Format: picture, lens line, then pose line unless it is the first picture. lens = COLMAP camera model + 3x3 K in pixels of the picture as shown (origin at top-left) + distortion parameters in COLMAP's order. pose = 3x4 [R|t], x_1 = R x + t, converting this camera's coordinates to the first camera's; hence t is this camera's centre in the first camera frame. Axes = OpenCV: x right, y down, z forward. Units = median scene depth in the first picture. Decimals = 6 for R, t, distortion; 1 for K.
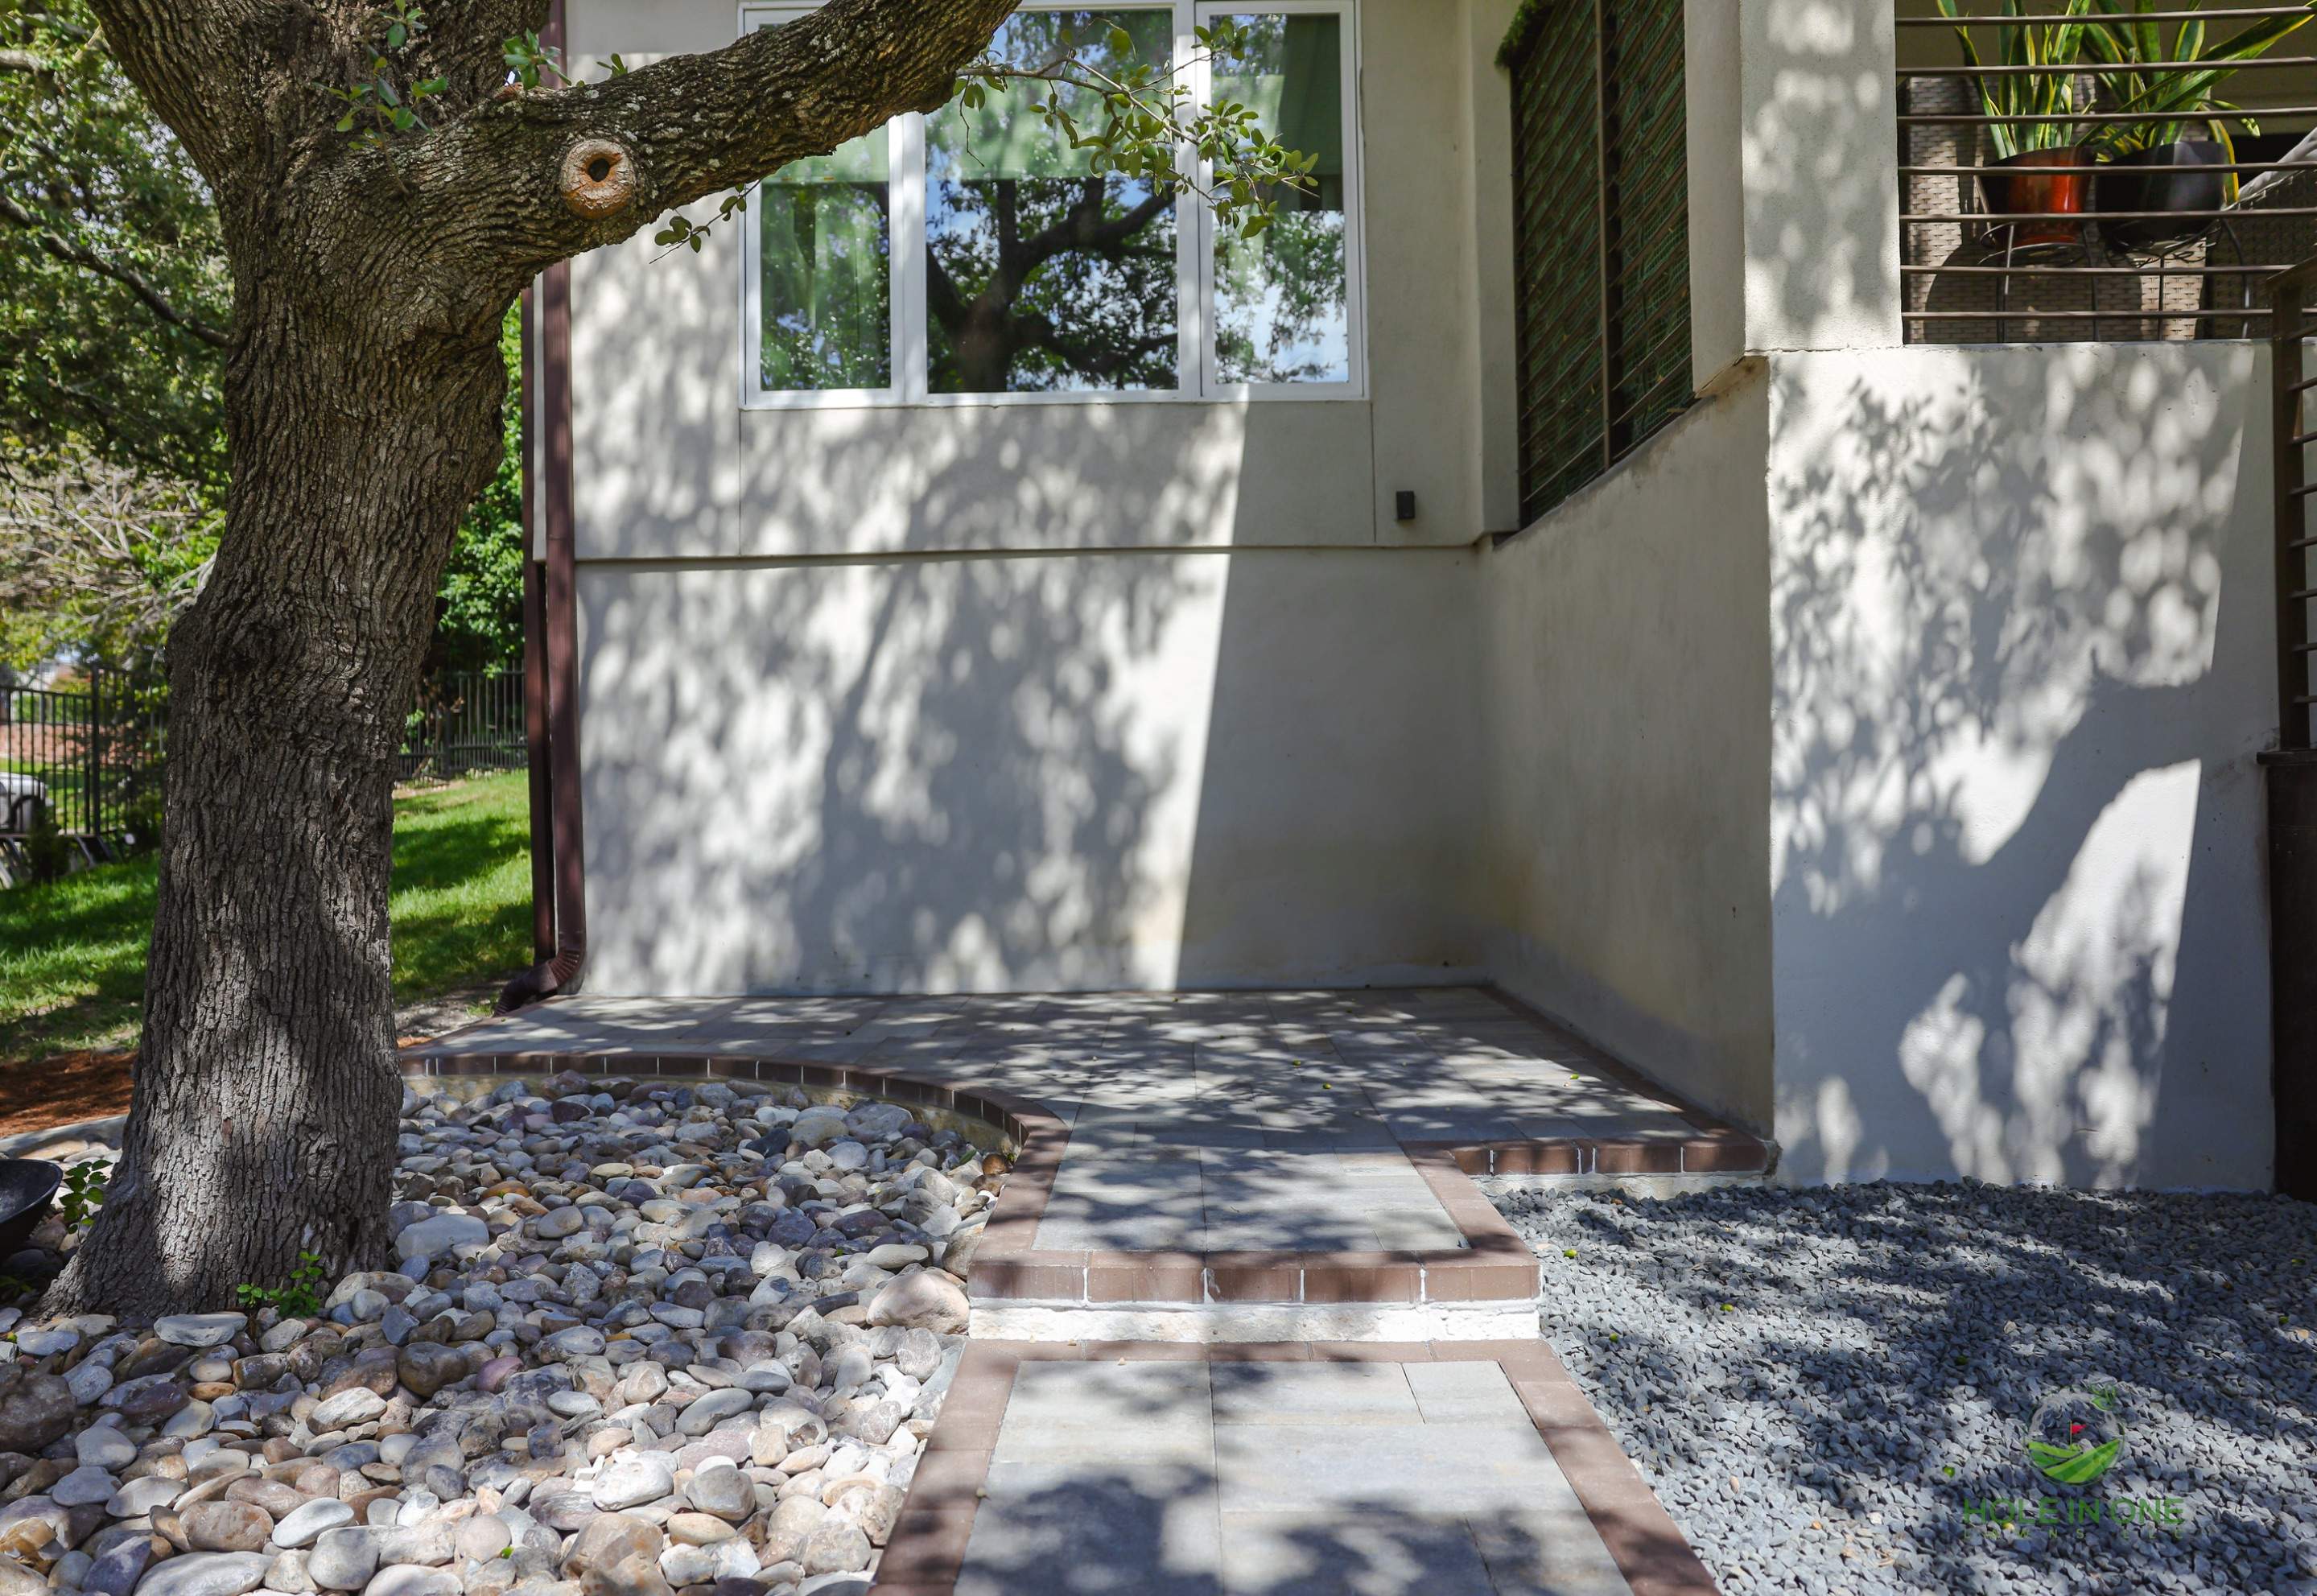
lens RADIAL K [[1806.0, 0, 1158.5], [0, 1806.0, 798.0], [0, 0, 1]] dist [-0.007403, 0.000136]
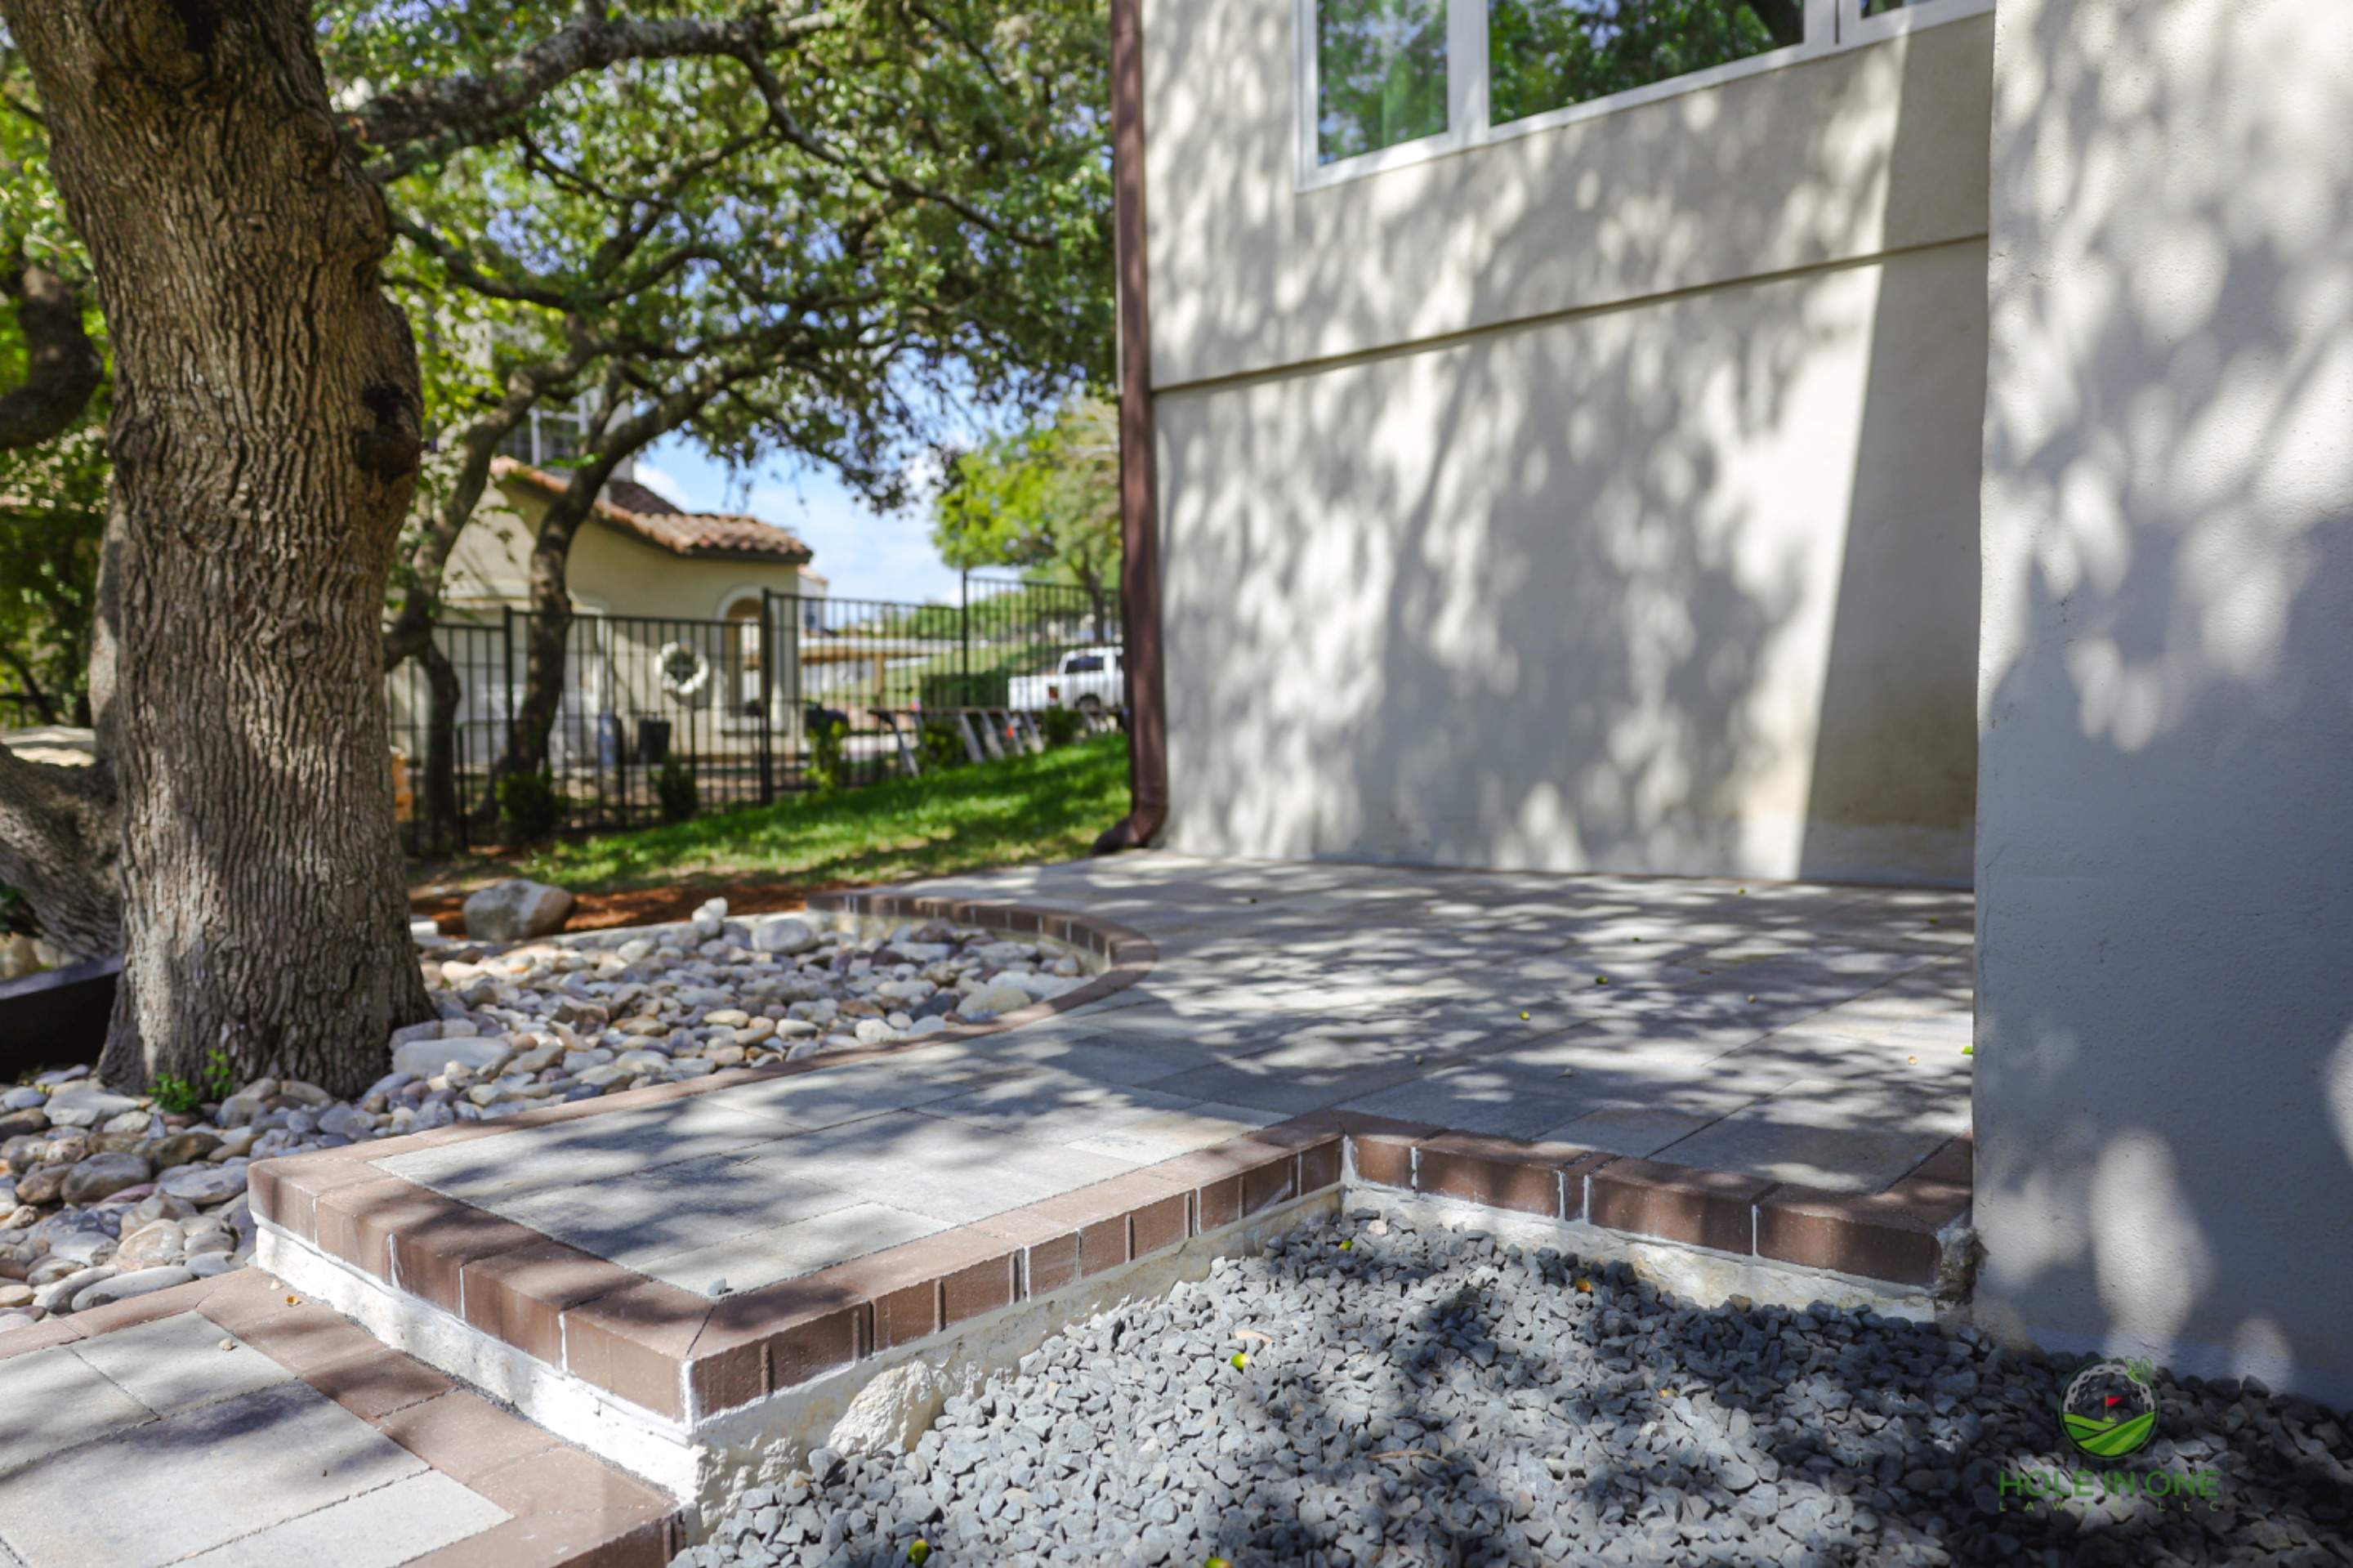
lens RADIAL K [[1712.3, 0, 1067.4], [0, 1712.3, 824.8], [0, 0, 1]] dist [-0.058431, 0.091256]
pose [[0.750142, 0.040640, -0.660026, 0.241270], [0.006328, 0.997623, 0.068619, 0.030119], [0.661246, -0.055650, 0.748102, 0.289387]]
